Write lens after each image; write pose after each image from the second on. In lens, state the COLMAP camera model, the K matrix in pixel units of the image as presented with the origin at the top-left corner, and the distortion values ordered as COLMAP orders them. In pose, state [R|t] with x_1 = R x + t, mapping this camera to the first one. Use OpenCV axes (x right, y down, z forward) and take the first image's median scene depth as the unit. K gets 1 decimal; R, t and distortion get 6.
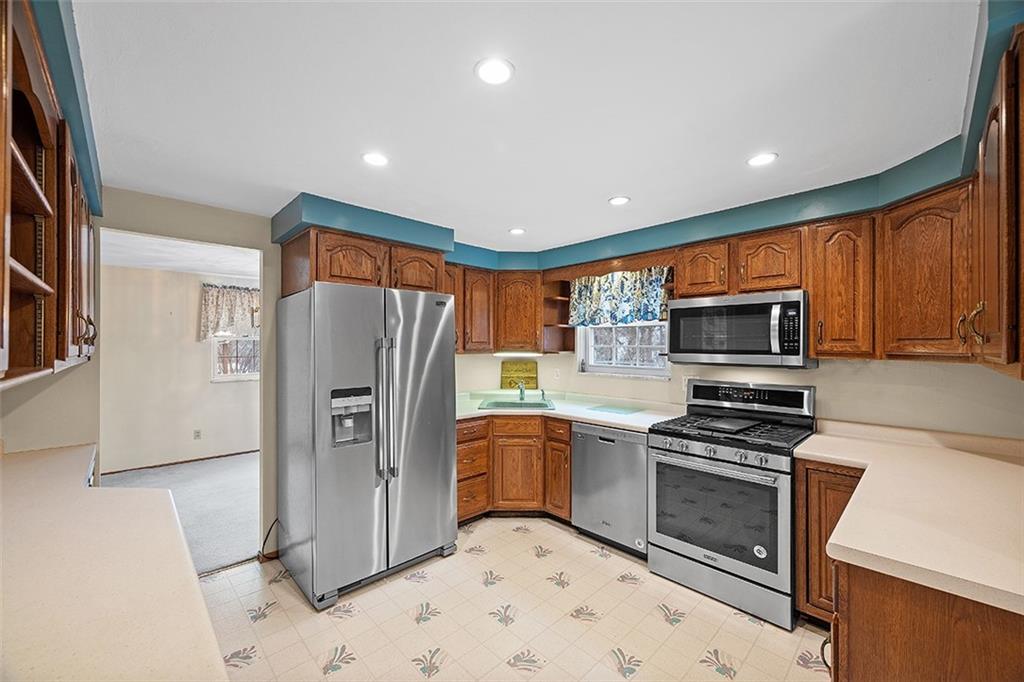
lens RADIAL K [[411.5, 0, 520.1], [0, 411.5, 344.4], [0, 0, 1]] dist [0.000728, 0.000330]
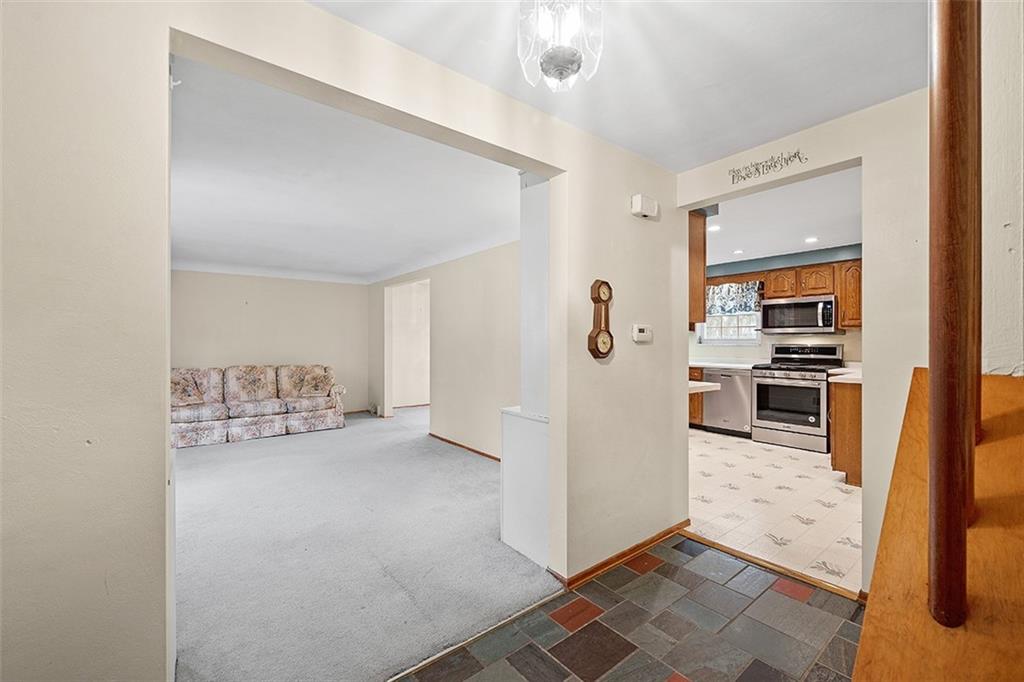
lens RADIAL K [[429.0, 0, 518.9], [0, 429.0, 340.3], [0, 0, 1]] dist [0.003583, 0.000063]
pose [[0.994893, -0.003109, -0.100891, -0.537181], [0.003219, 0.999994, 0.000934, 0.068952], [0.100887, -0.001255, 0.994897, -1.047574]]
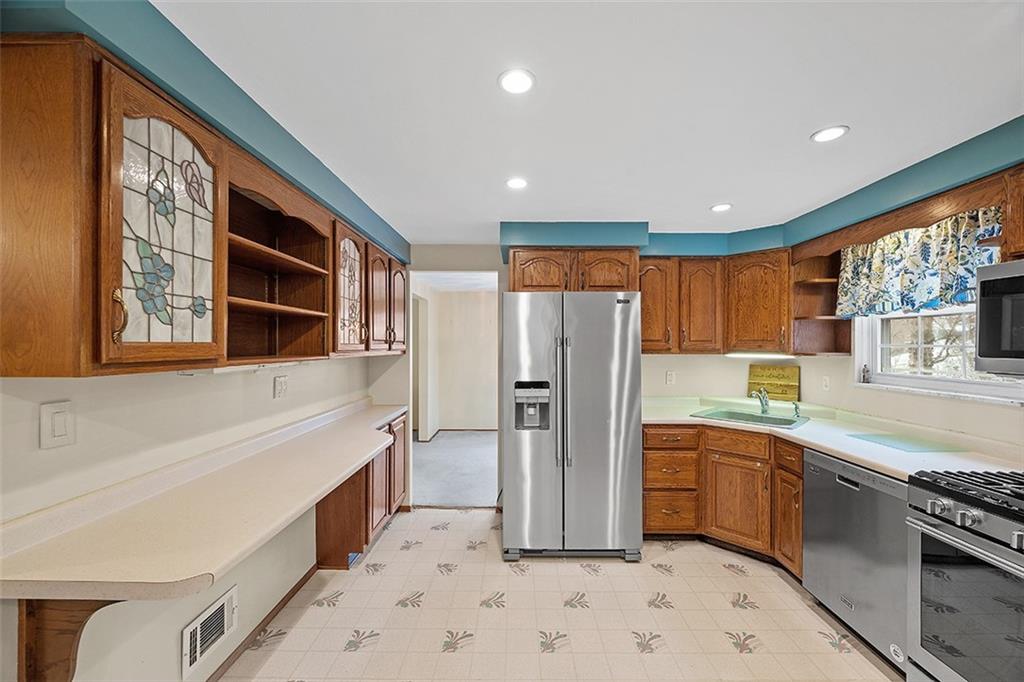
lens RADIAL K [[411.5, 0, 508.3], [0, 411.5, 345.1], [0, 0, 1]] dist [0.000728, 0.000330]
pose [[0.701539, 0.000366, -0.712631, 0.309927], [0.001546, 0.999997, 0.002036, 0.001466], [0.712630, -0.002529, 0.701536, 0.116009]]
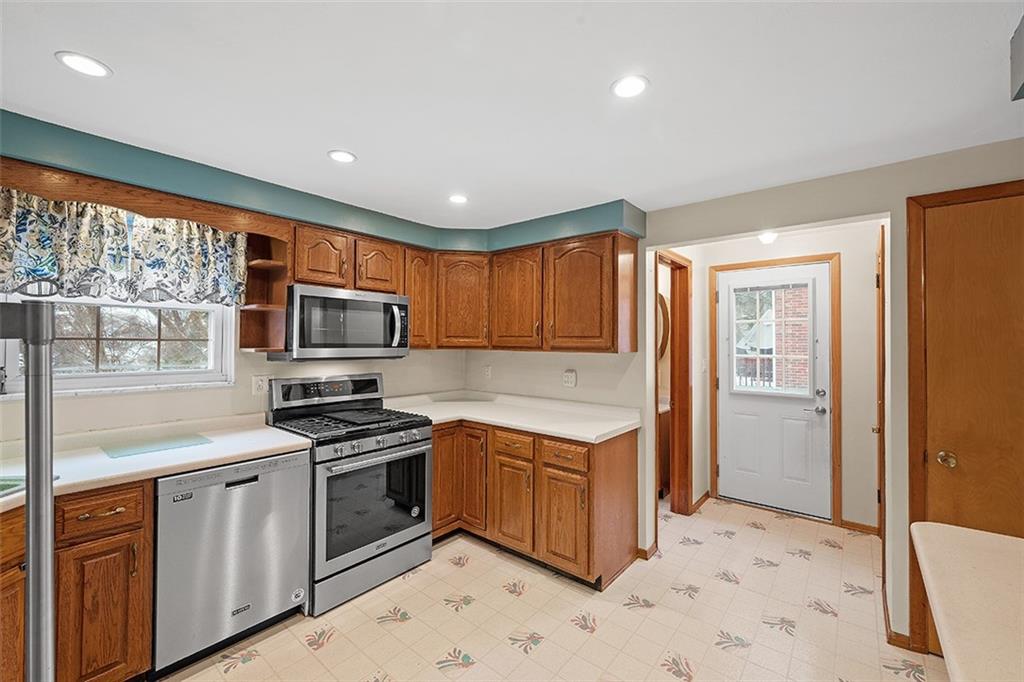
lens RADIAL K [[429.0, 0, 506.0], [0, 429.0, 333.8], [0, 0, 1]] dist [0.003583, 0.000063]
pose [[-0.112571, 0.013973, 0.993545, -0.539301], [-0.011413, 0.999817, -0.015354, 0.000545], [-0.993578, -0.013068, -0.112391, 0.680464]]
